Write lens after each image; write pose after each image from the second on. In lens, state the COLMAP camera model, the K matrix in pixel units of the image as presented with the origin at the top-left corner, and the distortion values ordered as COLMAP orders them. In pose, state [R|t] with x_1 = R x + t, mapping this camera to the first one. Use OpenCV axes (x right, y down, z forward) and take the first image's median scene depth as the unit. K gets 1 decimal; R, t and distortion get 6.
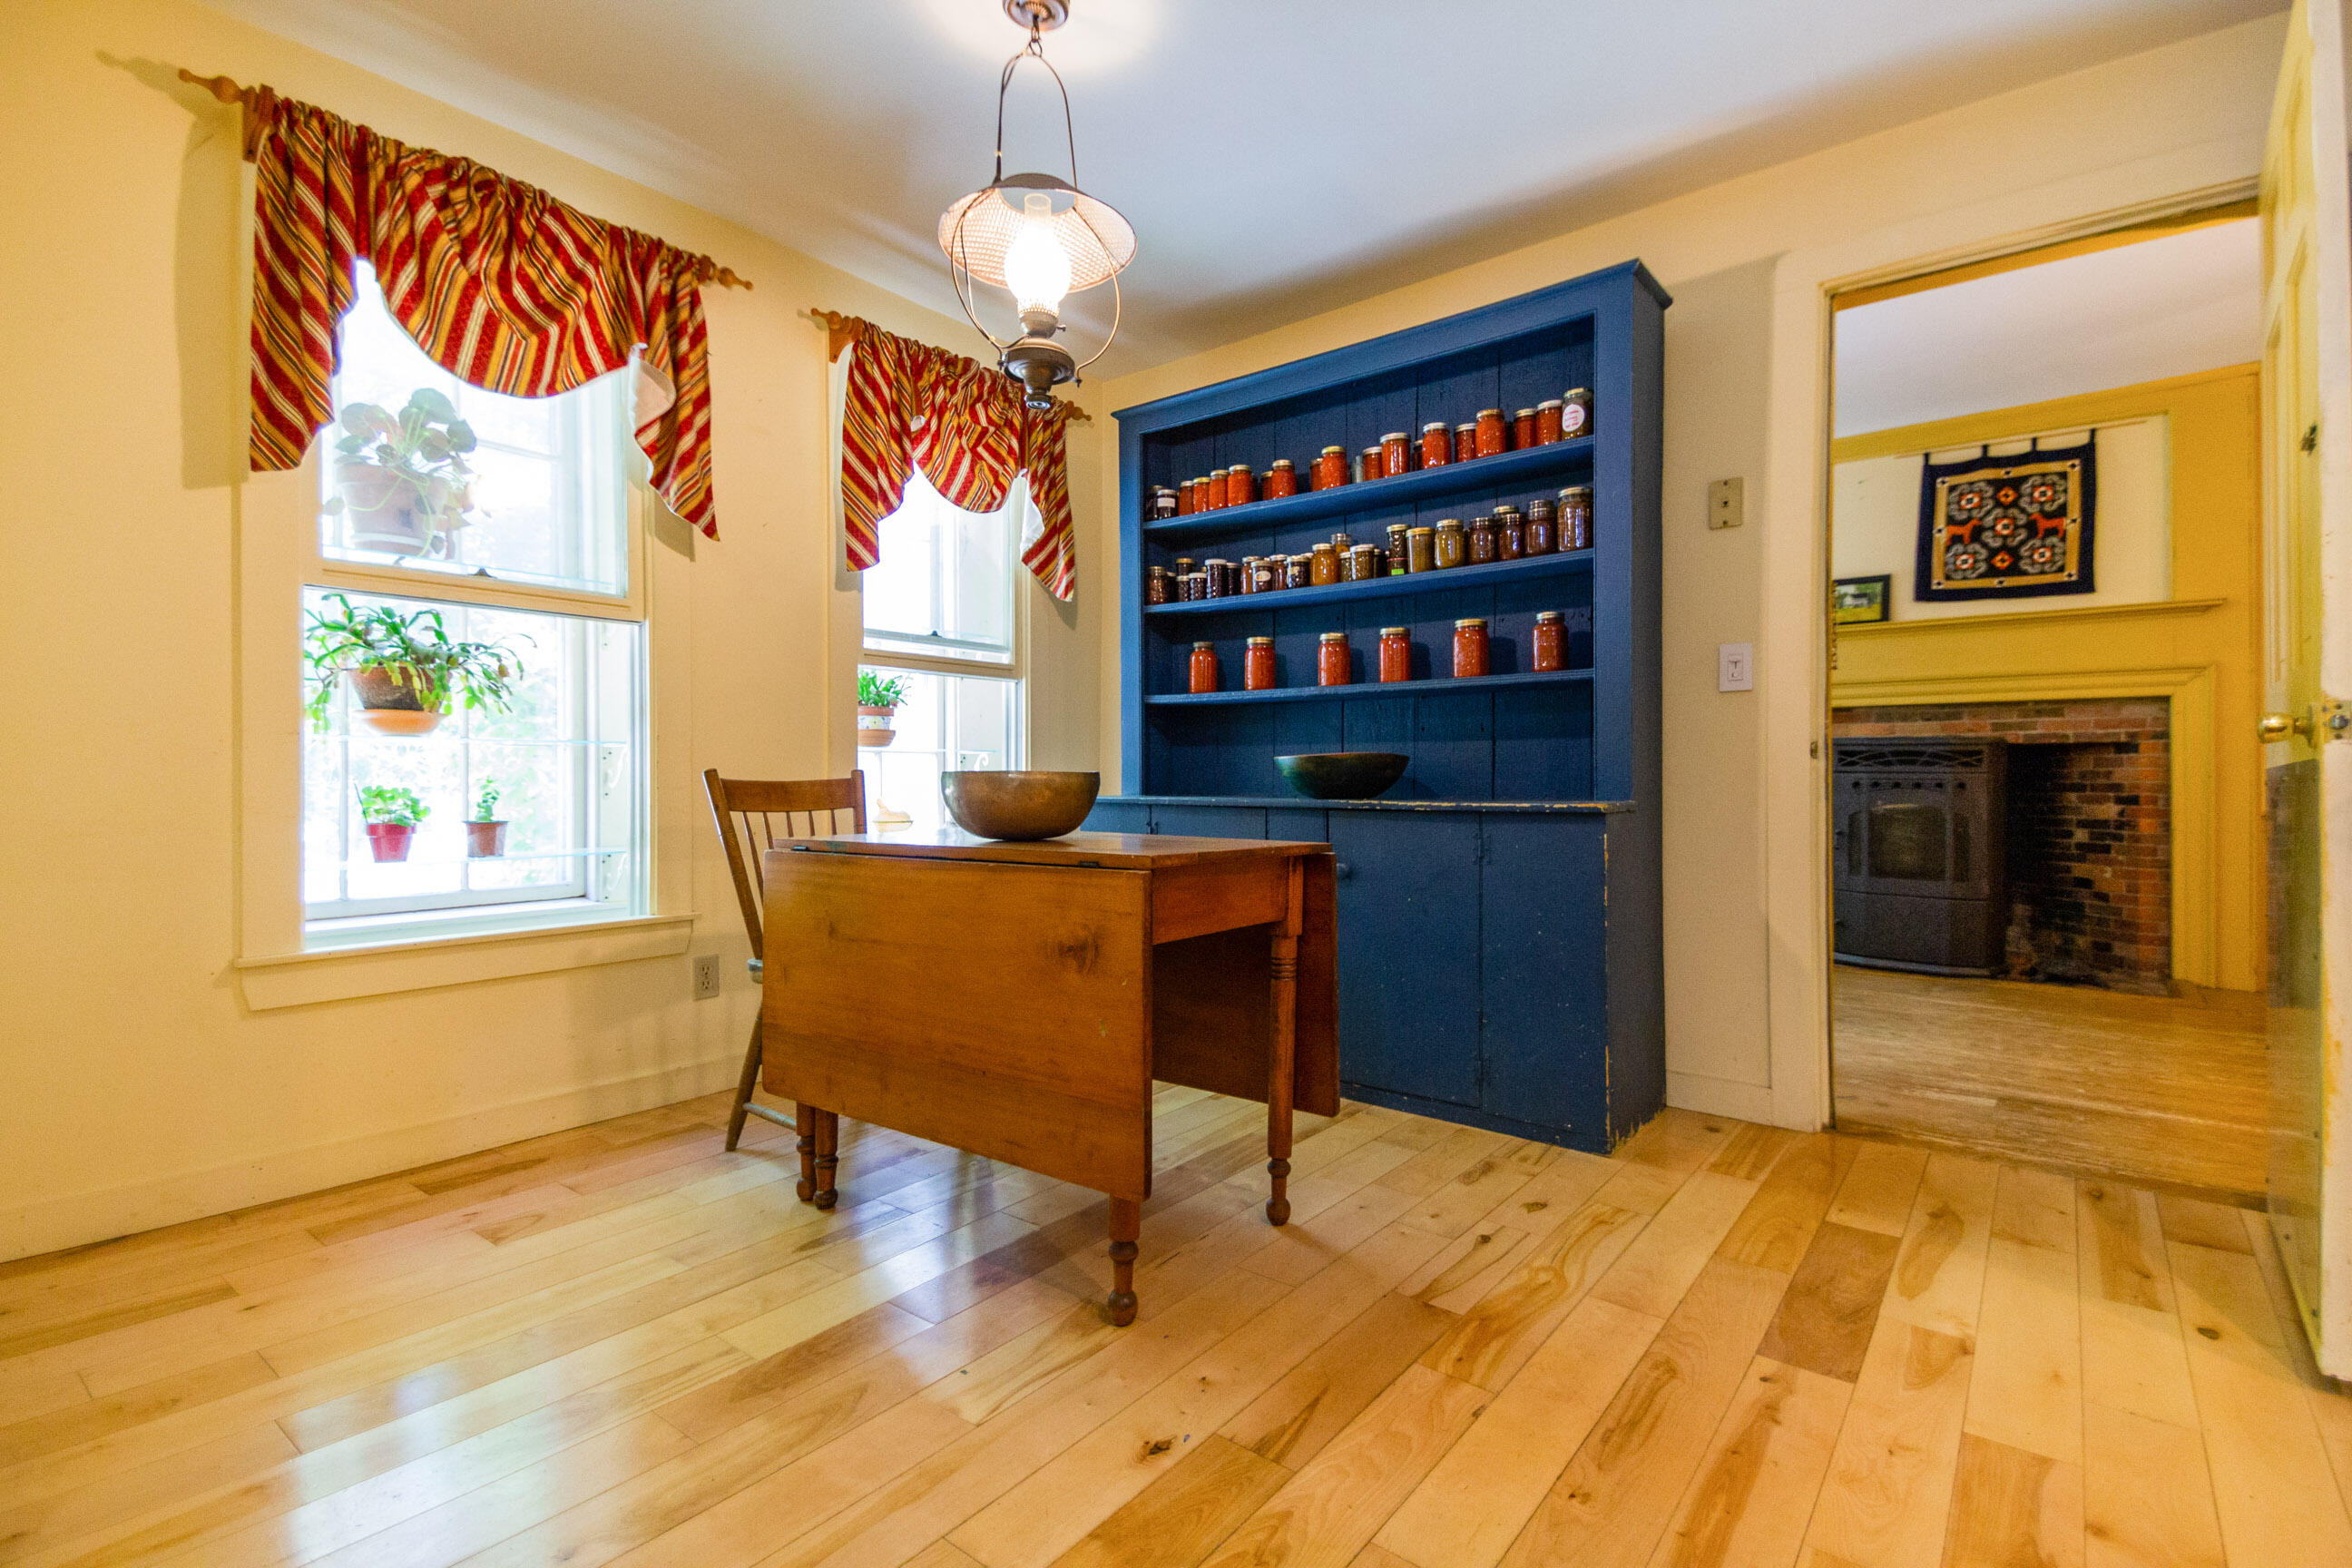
lens RADIAL K [[1079.3, 0, 1213.9], [0, 1079.3, 759.7], [0, 0, 1]] dist [0.098696, -0.054947]
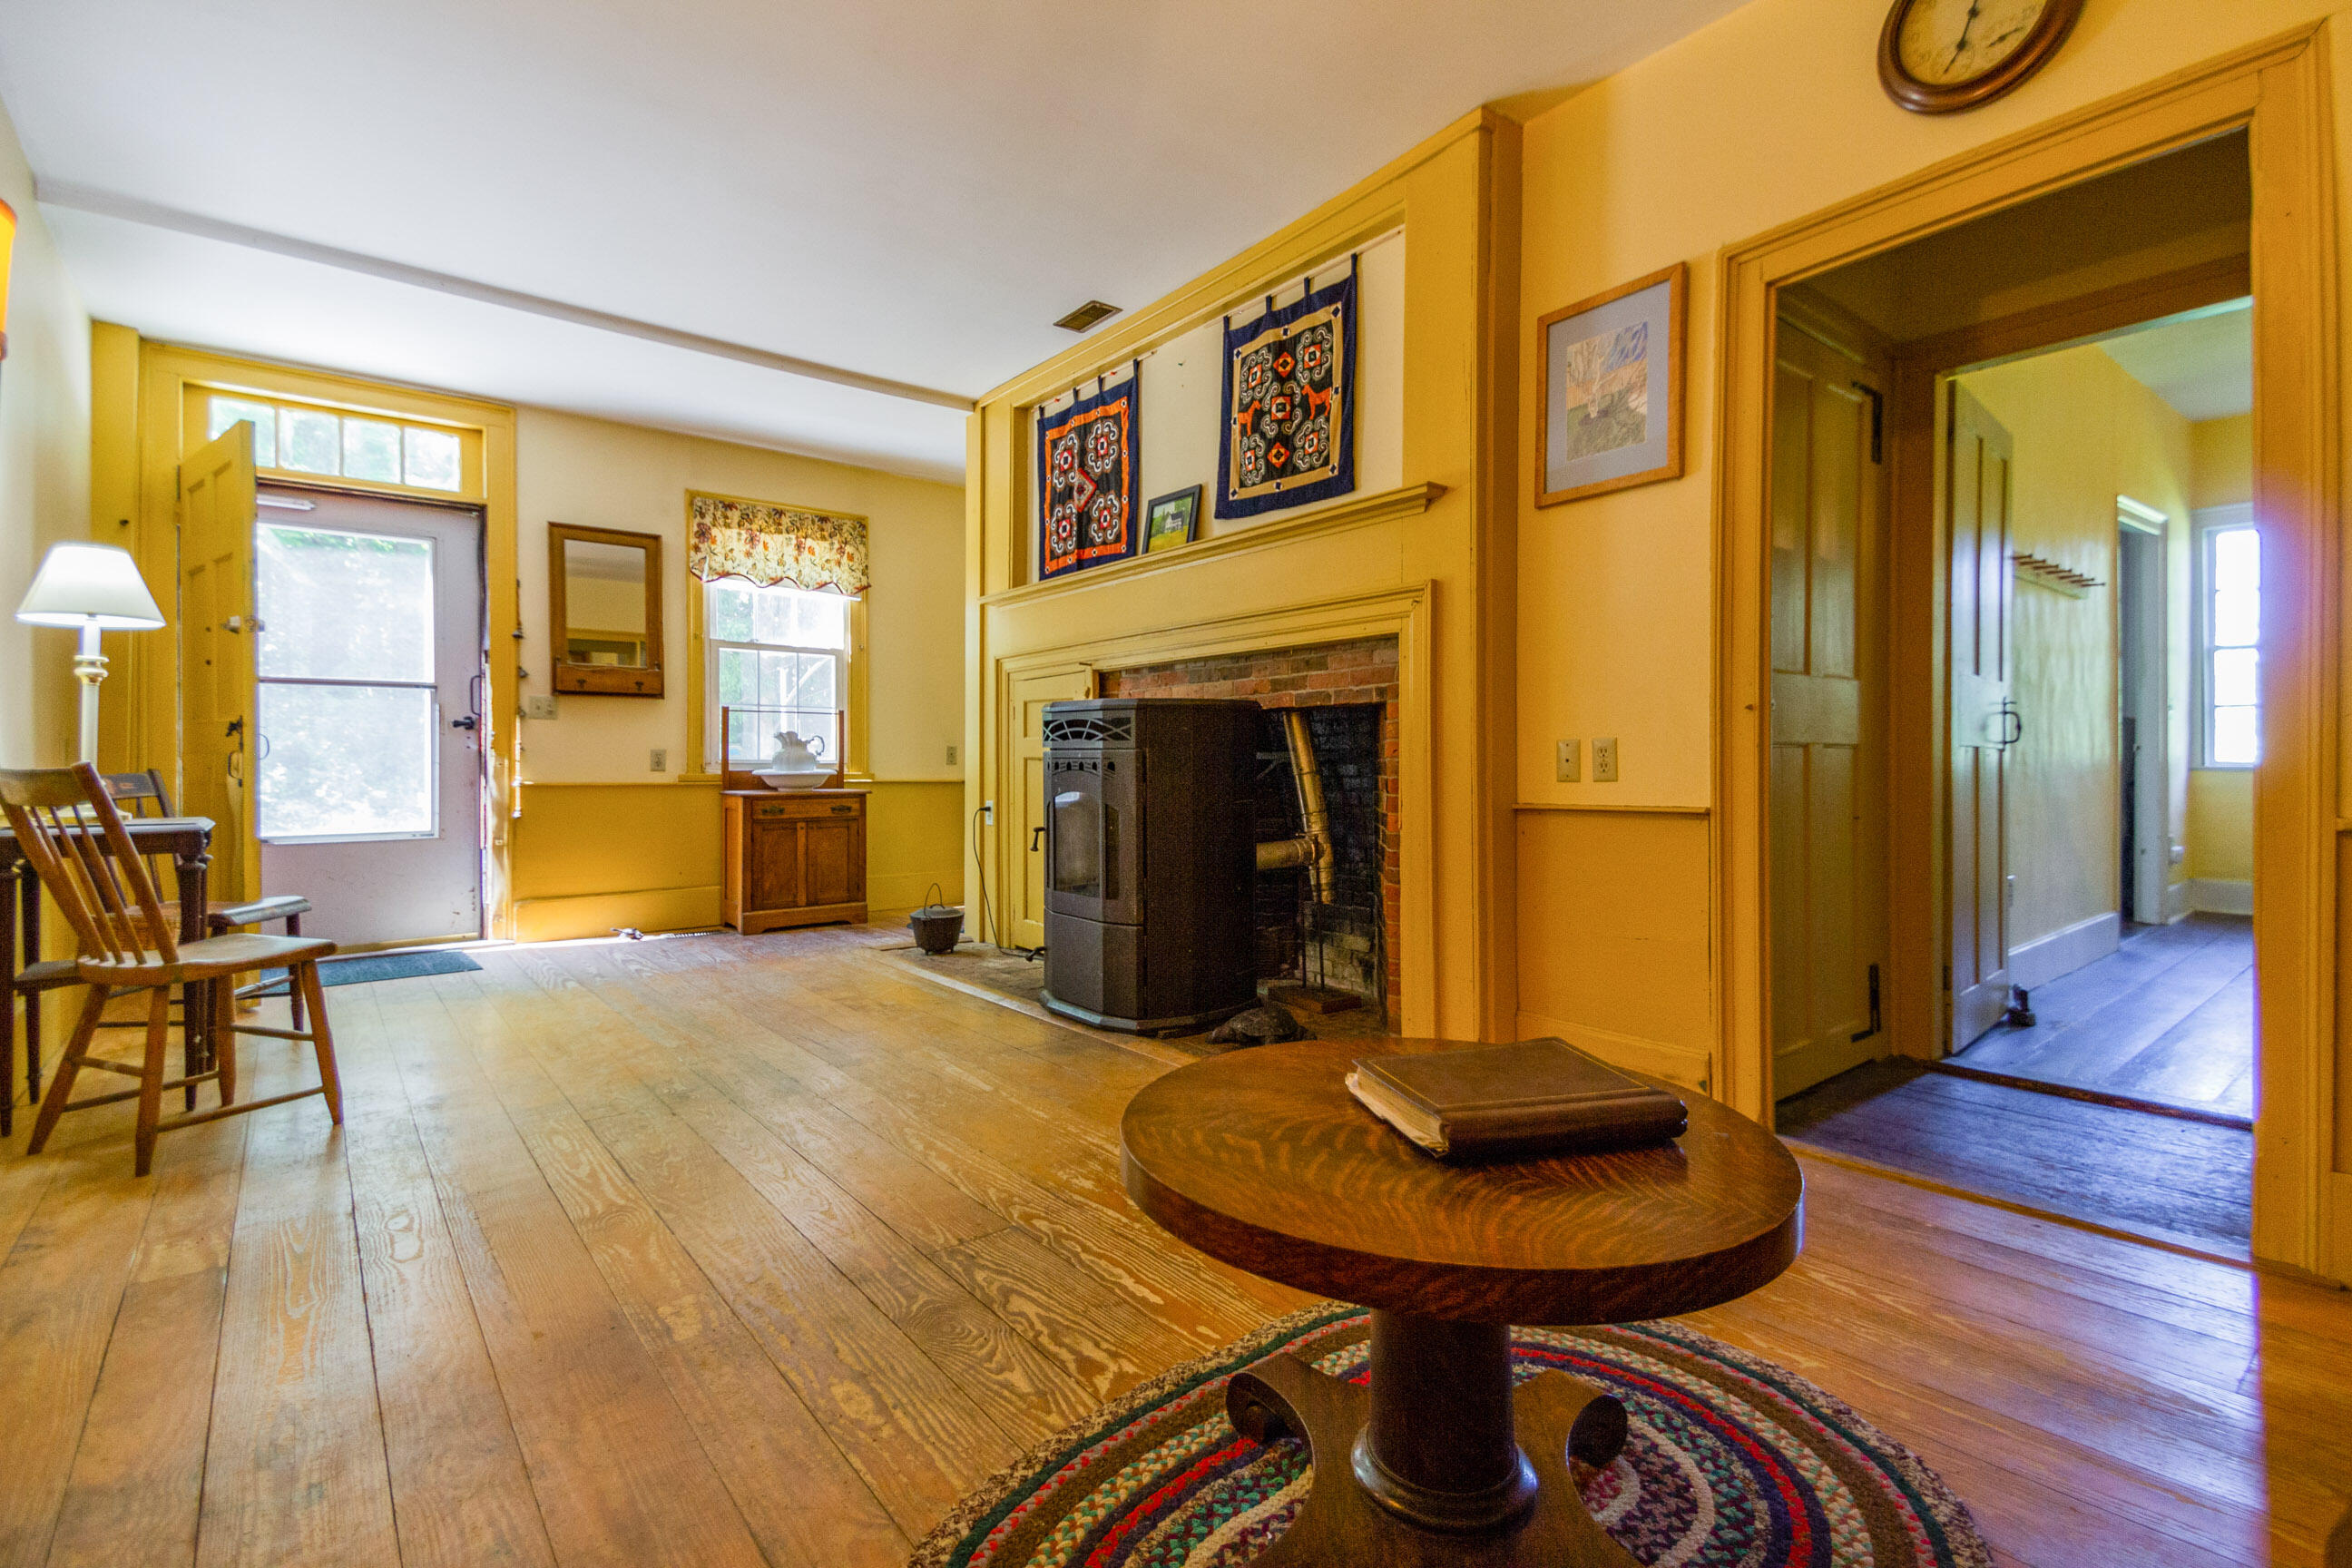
lens RADIAL K [[1079.3, 0, 1213.9], [0, 1079.3, 759.7], [0, 0, 1]] dist [0.098696, -0.054947]
pose [[0.979293, -0.009838, -0.202207, 0.810334], [0.012073, 0.999879, 0.009824, 0.011913], [0.202085, -0.012062, 0.979294, 0.301127]]
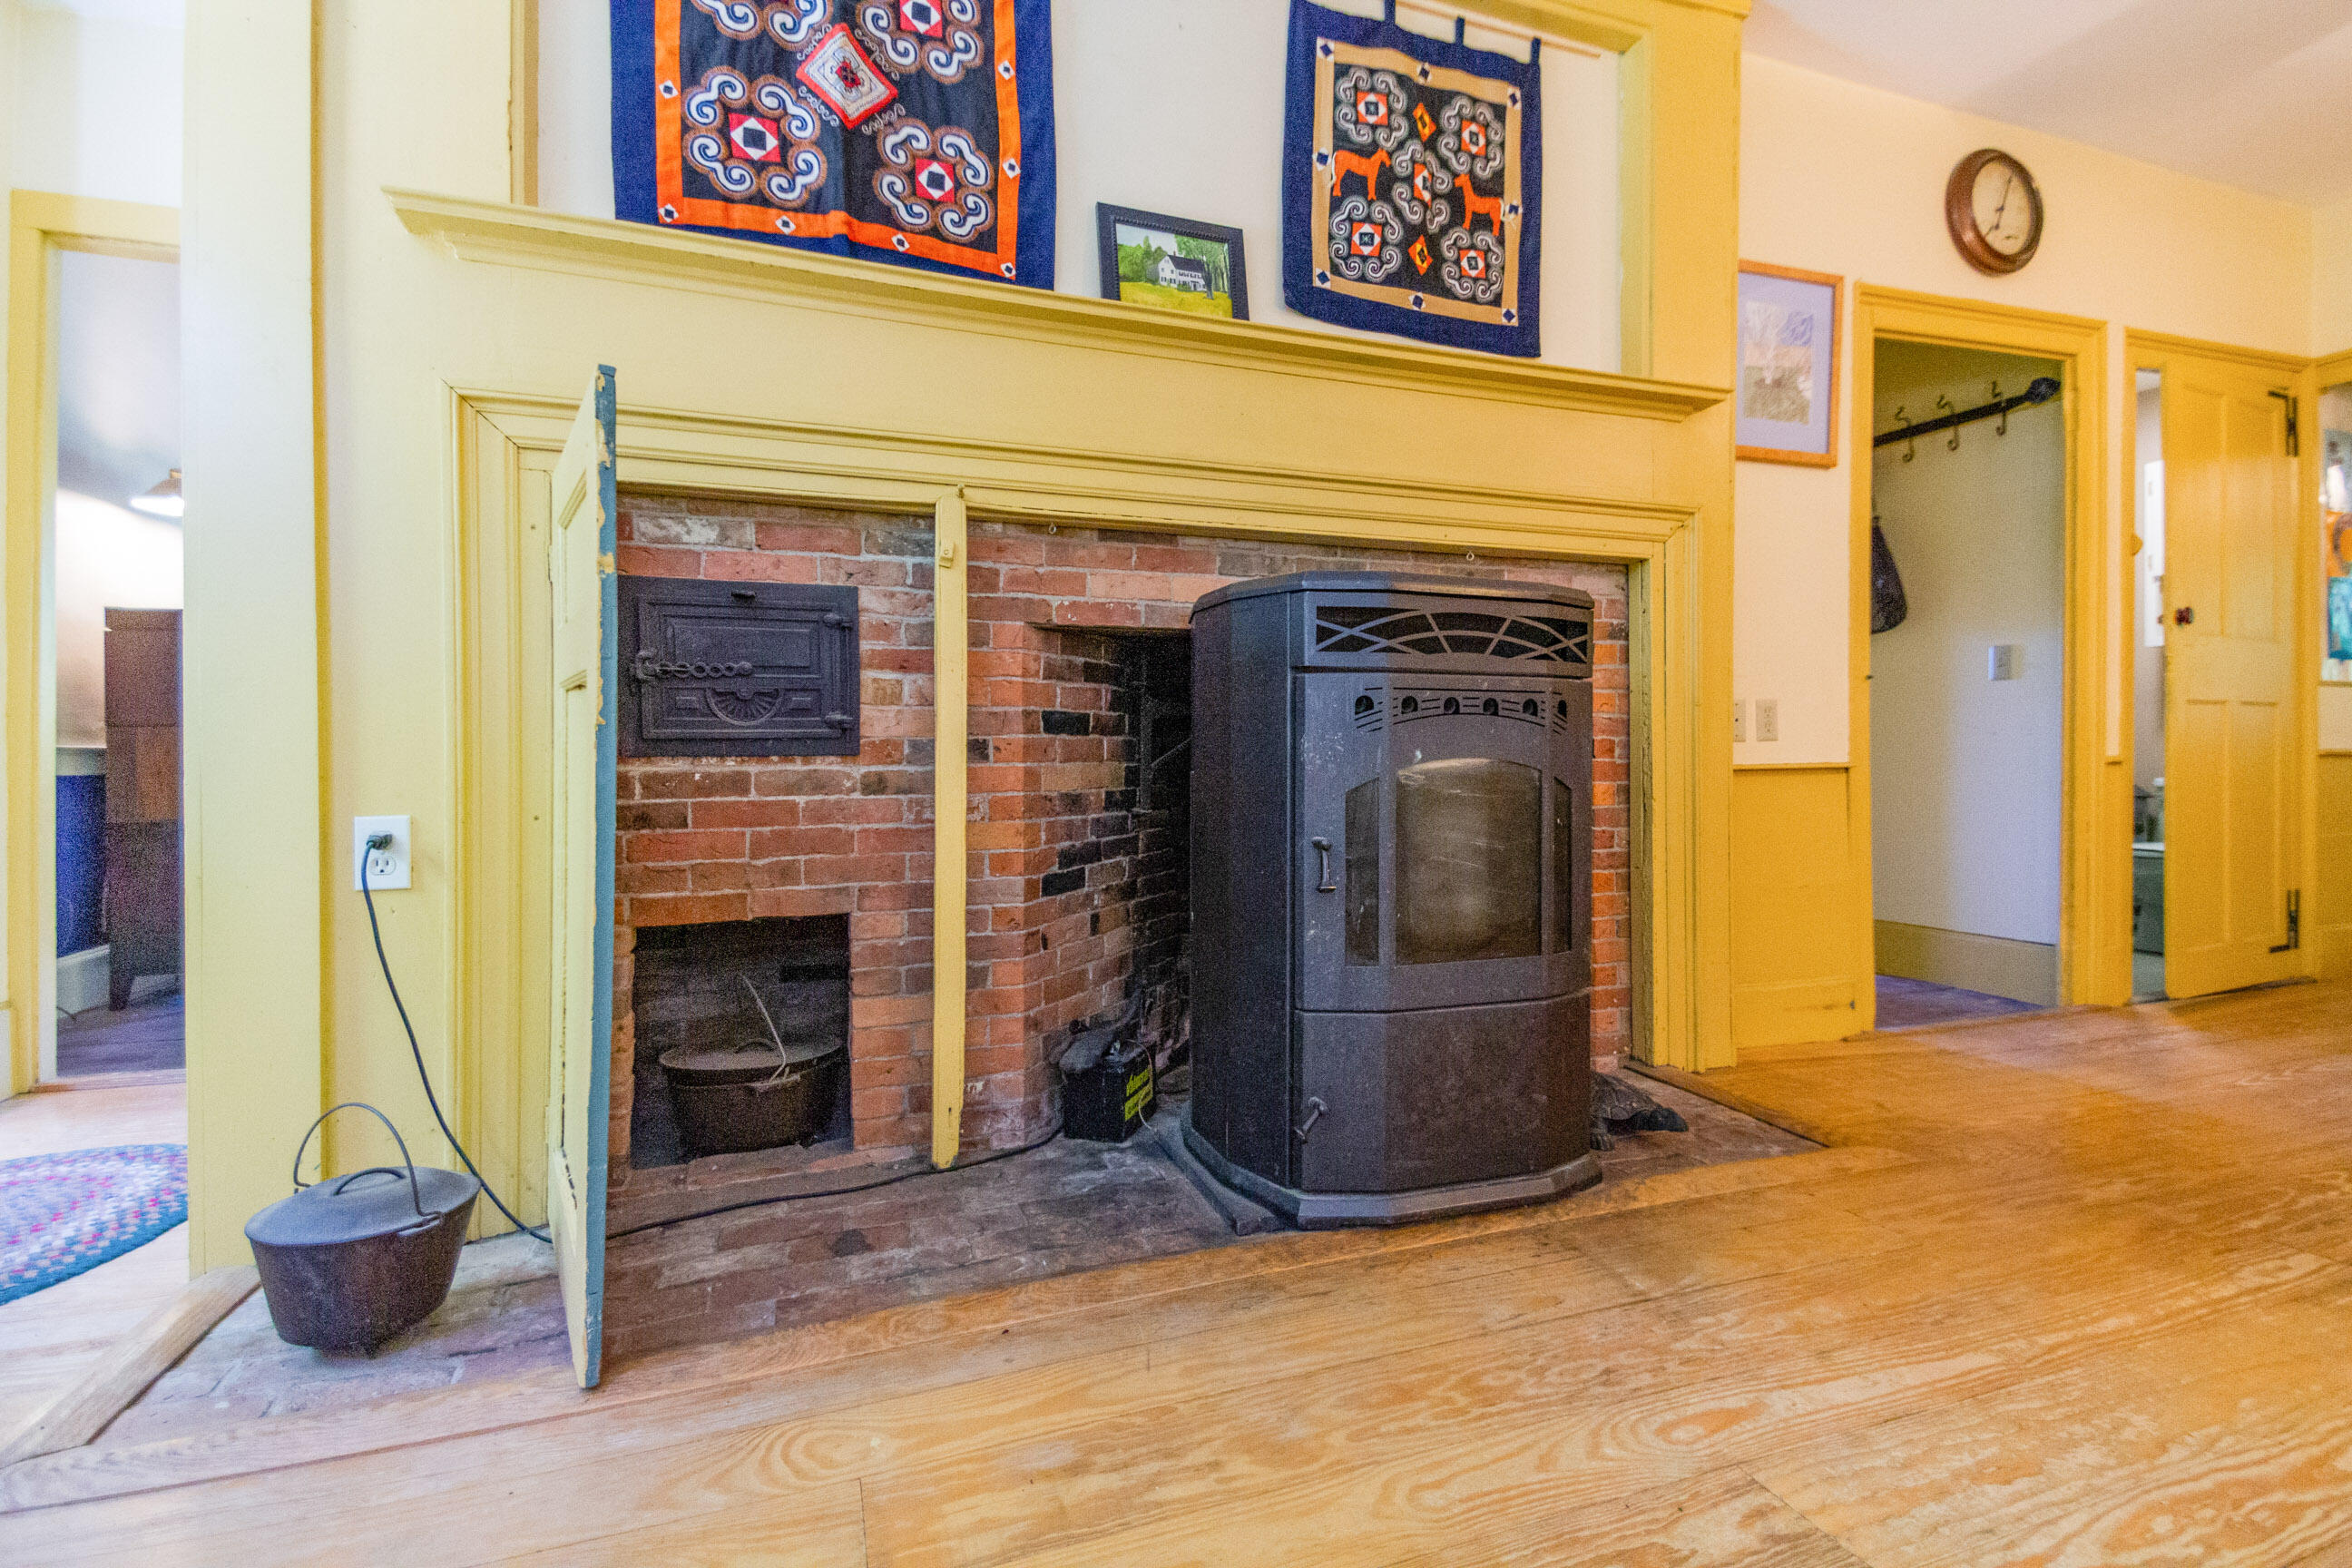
lens RADIAL K [[1079.3, 0, 1213.9], [0, 1079.3, 759.7], [0, 0, 1]] dist [0.098696, -0.054947]
pose [[0.512031, -0.004149, 0.858957, 0.251983], [-0.004223, 0.999964, 0.007347, 0.036436], [-0.858957, -0.007390, 0.511995, 0.838315]]
